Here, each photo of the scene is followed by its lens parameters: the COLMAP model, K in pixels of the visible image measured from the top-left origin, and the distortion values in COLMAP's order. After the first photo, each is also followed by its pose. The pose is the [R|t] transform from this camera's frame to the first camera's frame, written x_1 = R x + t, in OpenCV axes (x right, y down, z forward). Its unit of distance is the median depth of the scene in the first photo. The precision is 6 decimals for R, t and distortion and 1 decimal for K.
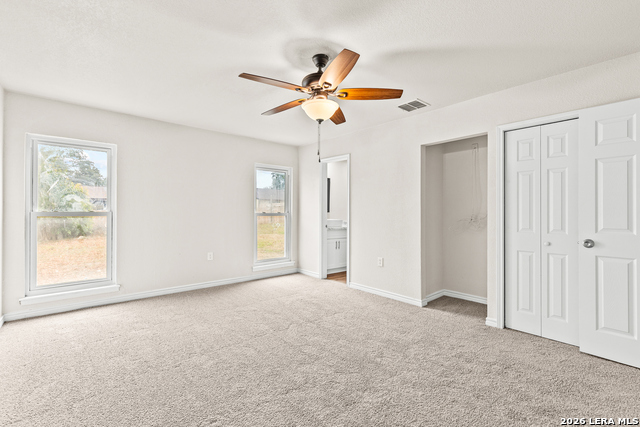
lens RADIAL K [[284.1, 0, 320.0], [0, 284.1, 213.5], [0, 0, 1]] dist [-0.000673, -0.000240]
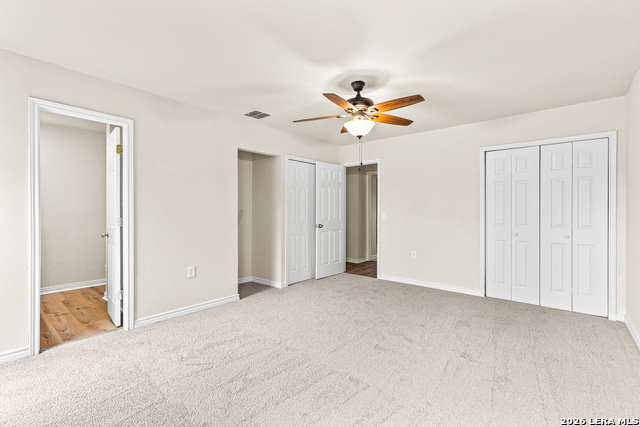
lens RADIAL K [[291.3, 0, 320.0], [0, 291.3, 213.5], [0, 0, 1]] dist [0.001315, 0.000298]
pose [[-0.146683, -0.009643, 0.989137, -0.790525], [-0.007263, 0.999936, 0.008671, -0.010313], [-0.989157, -0.005912, -0.146743, 0.888230]]
